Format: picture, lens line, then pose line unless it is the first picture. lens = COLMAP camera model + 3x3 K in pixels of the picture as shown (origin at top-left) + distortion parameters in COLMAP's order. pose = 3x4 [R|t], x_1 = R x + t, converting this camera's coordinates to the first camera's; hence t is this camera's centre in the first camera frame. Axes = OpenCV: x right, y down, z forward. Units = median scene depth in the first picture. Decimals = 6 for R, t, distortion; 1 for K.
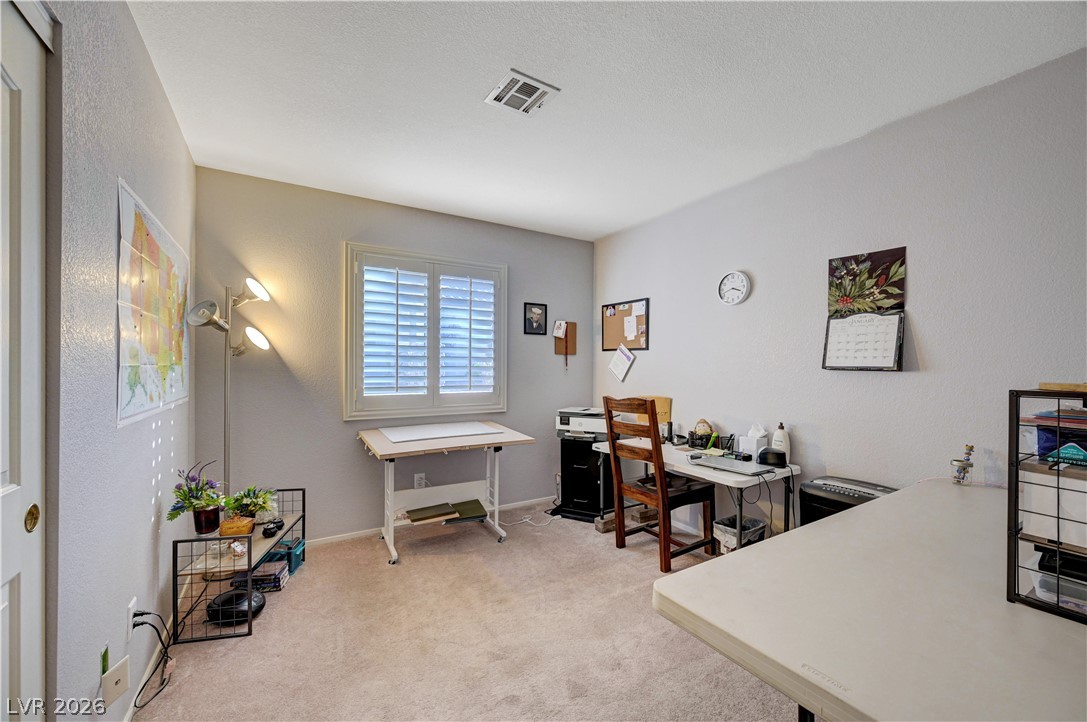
lens RADIAL K [[426.8, 0, 543.7], [0, 426.8, 363.8], [0, 0, 1]] dist [0.006668, -0.000023]
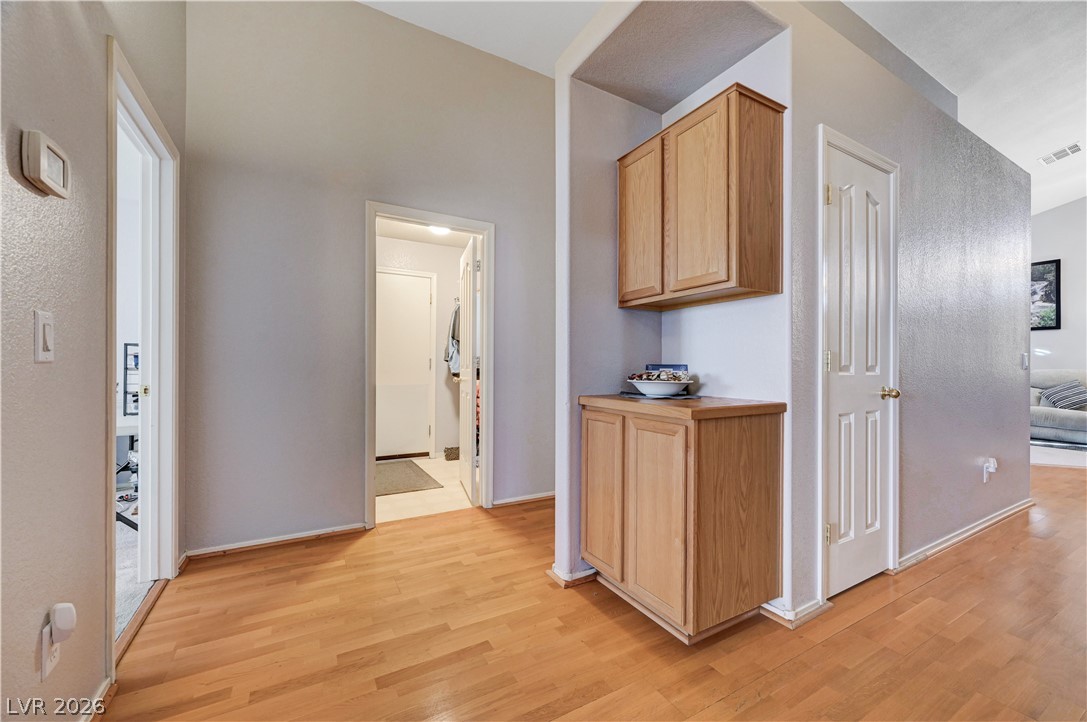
lens RADIAL K [[426.8, 0, 542.2], [0, 426.8, 362.7], [0, 0, 1]] dist [0.006668, -0.000023]
pose [[0.034821, -0.000708, 0.999393, -1.779730], [-0.005269, 0.999986, 0.000892, 0.173737], [-0.999380, -0.005296, 0.034816, -1.987454]]
